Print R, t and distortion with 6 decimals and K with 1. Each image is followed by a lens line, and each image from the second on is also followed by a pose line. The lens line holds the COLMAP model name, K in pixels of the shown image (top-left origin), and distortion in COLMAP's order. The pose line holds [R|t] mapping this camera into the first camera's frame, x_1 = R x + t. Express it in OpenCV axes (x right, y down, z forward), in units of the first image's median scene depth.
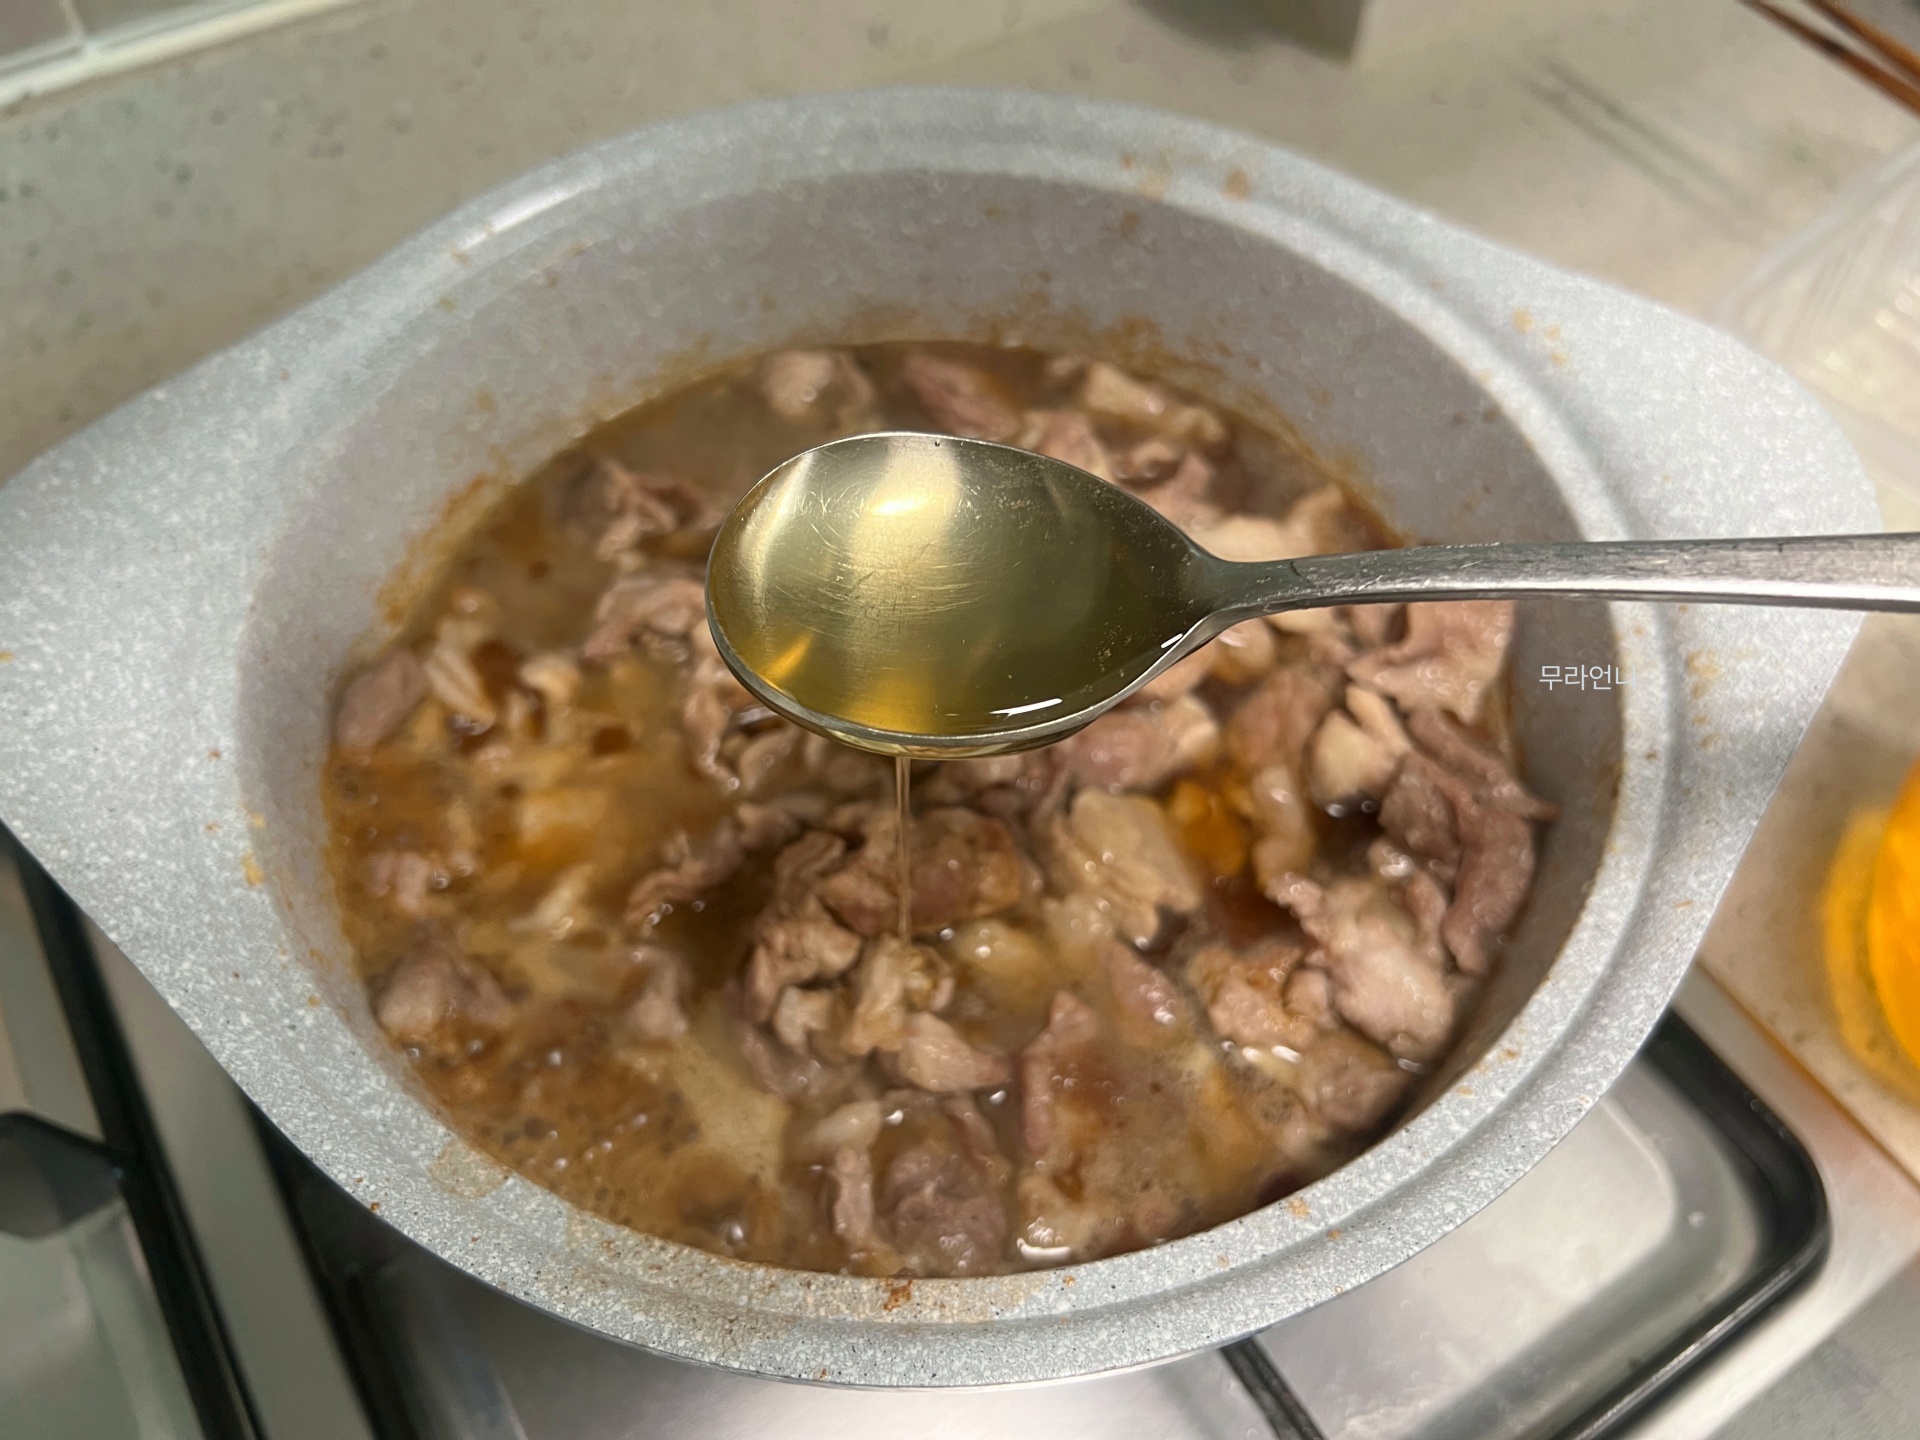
lens RADIAL K [[1513.5, 0, 968.3], [0, 1513.5, 717.8], [0, 0, 1]] dist [-0.003046, 0.013160]
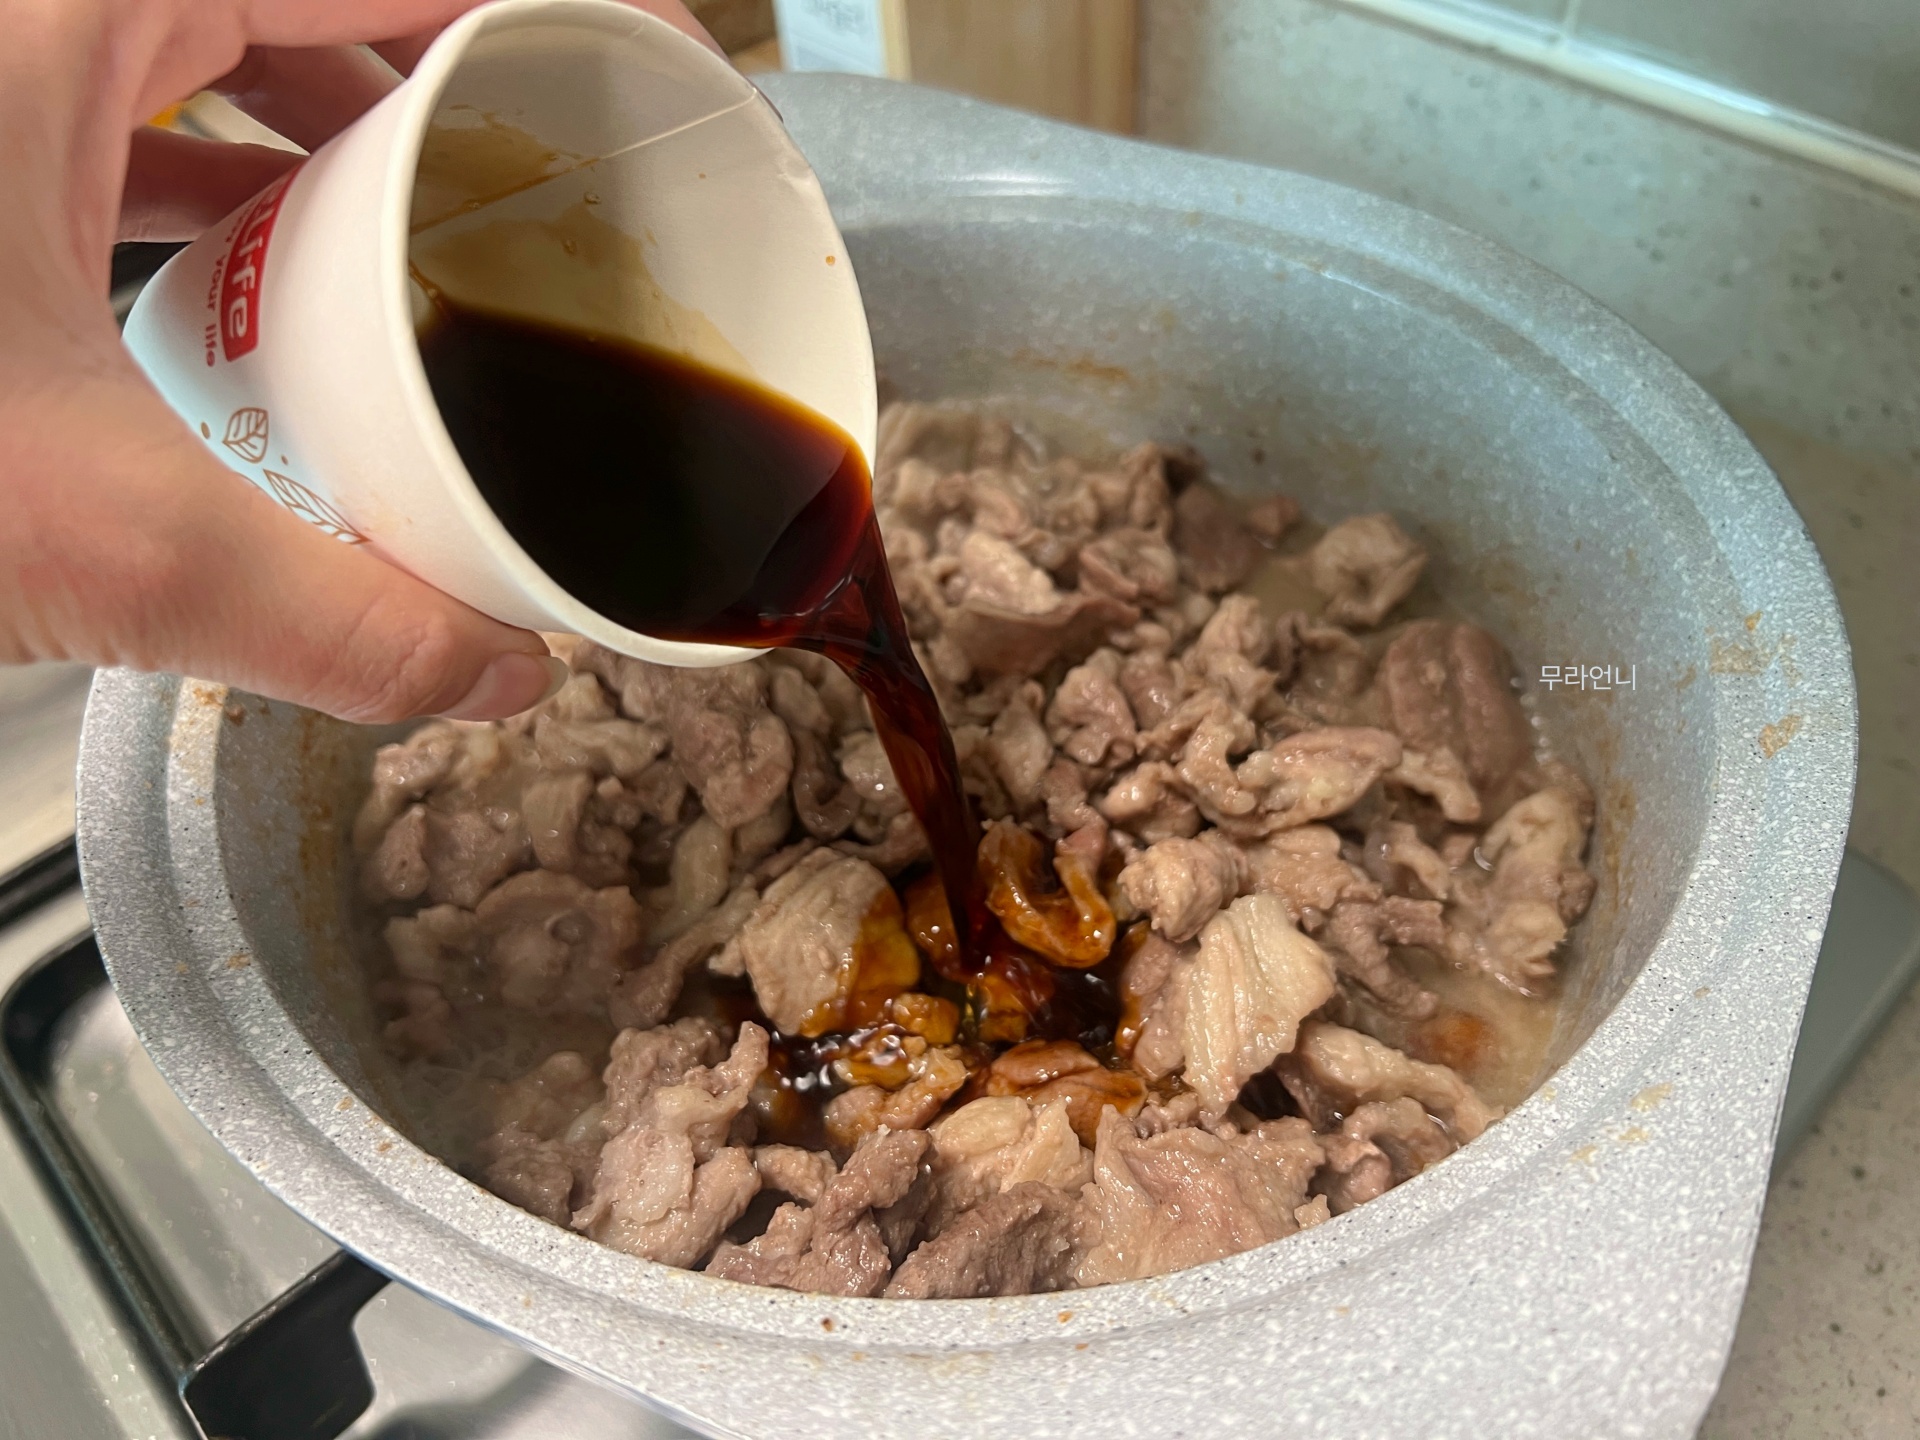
lens RADIAL K [[1507.2, 0, 957.8], [0, 1507.2, 721.5], [0, 0, 1]] dist [-0.000330, 0.012429]
pose [[0.190287, 0.711337, -0.676602, 0.791902], [-0.774715, 0.532122, 0.341560, -0.431646], [0.602999, 0.459179, 0.652340, 0.504012]]
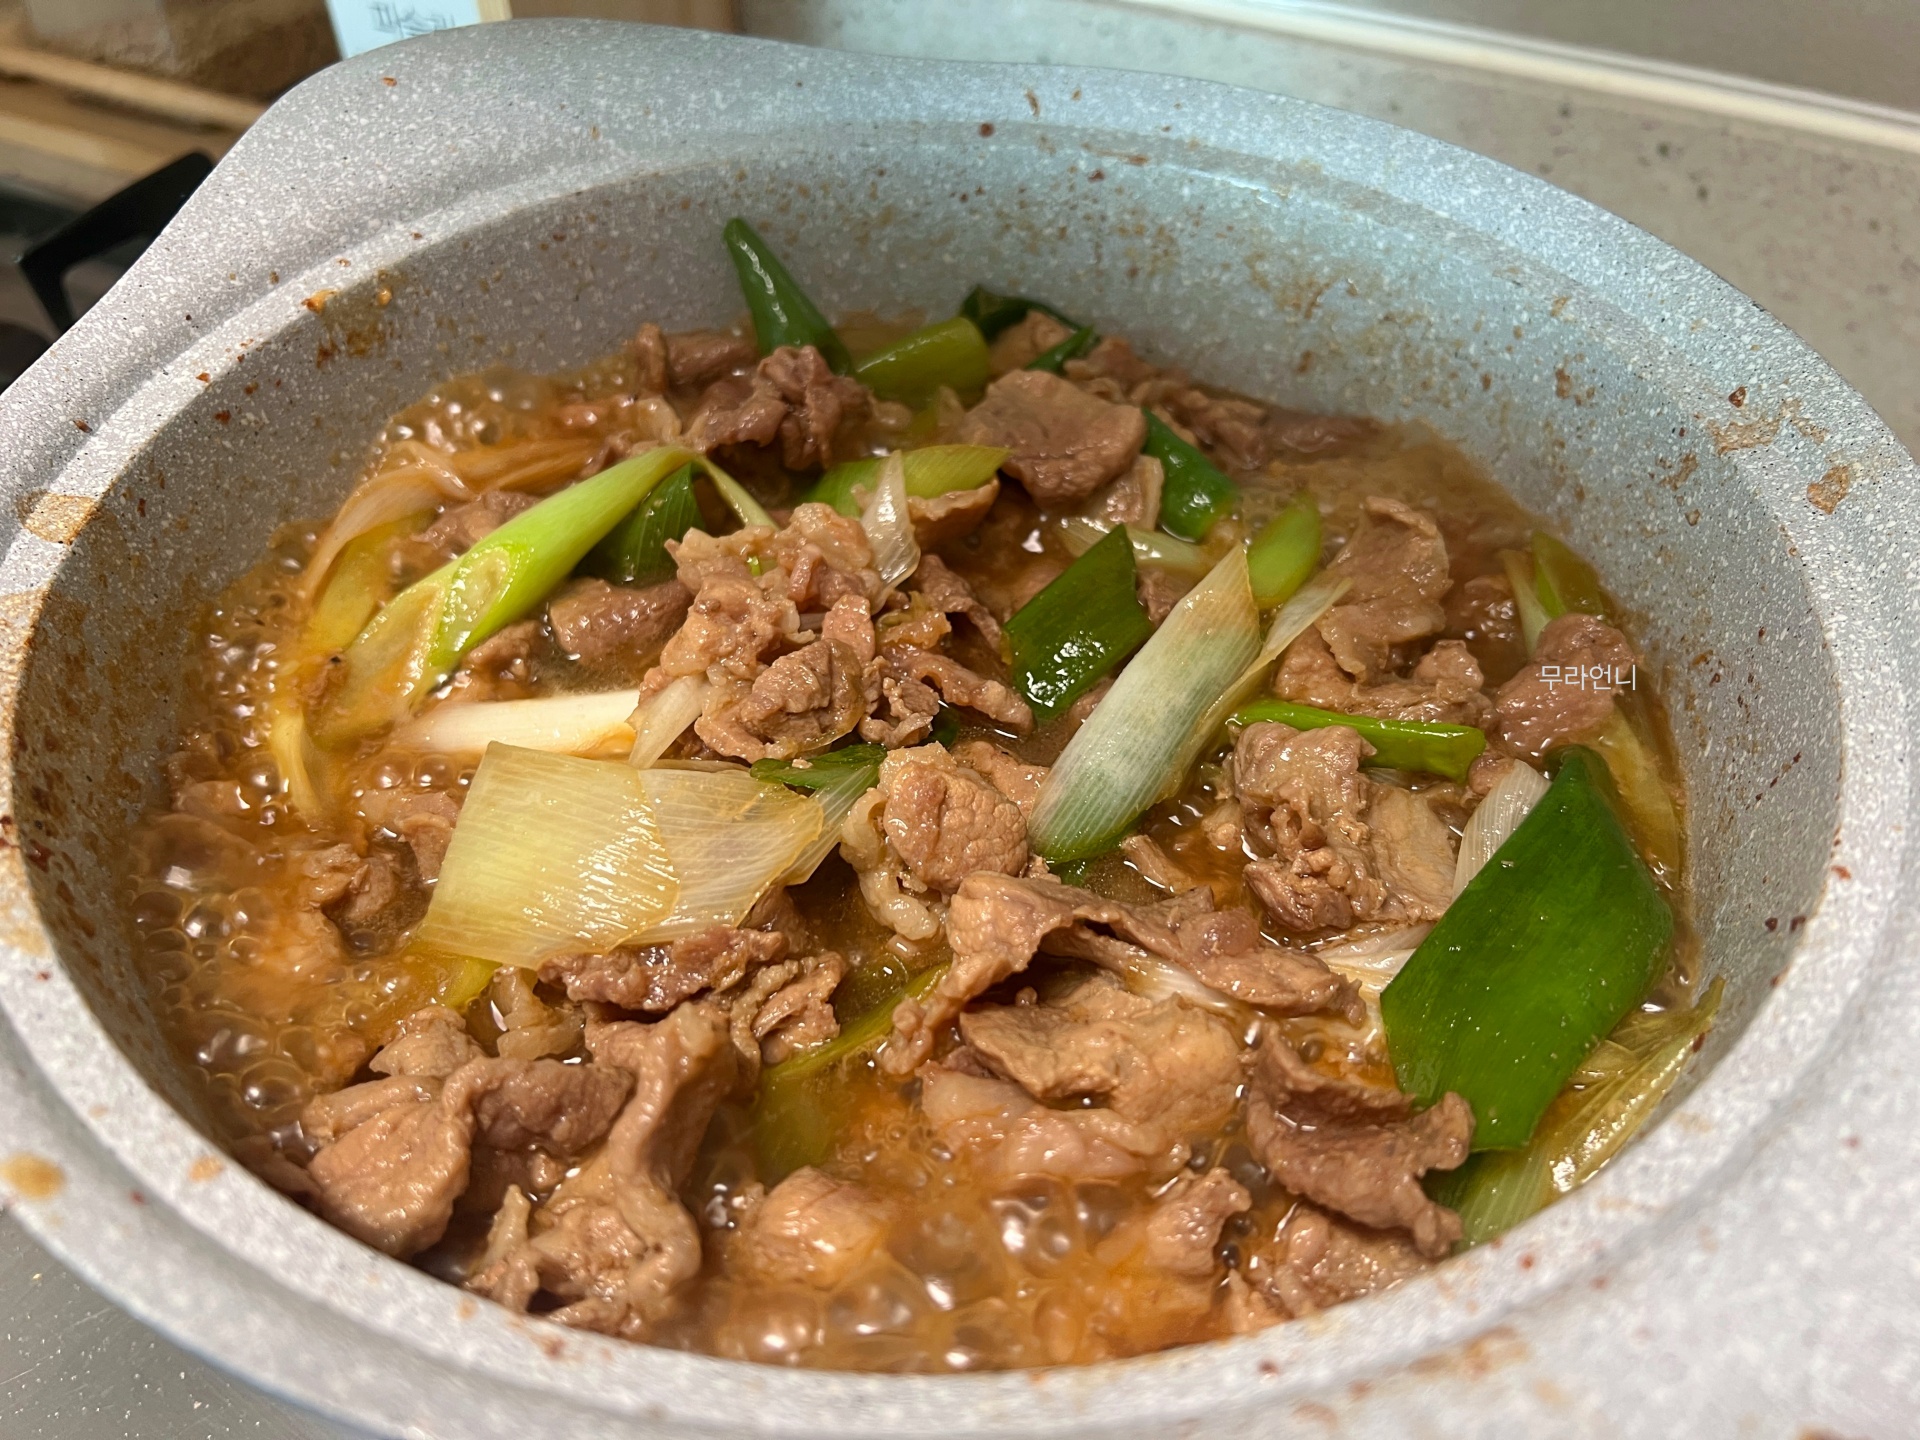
lens RADIAL K [[1507.2, 0, 957.8], [0, 1507.2, 721.5], [0, 0, 1]] dist [-0.000330, 0.012429]
pose [[0.520354, 0.600409, -0.607241, 0.625844], [-0.699706, 0.707416, 0.099869, -0.118411], [0.489534, 0.372923, 0.788216, 0.493668]]
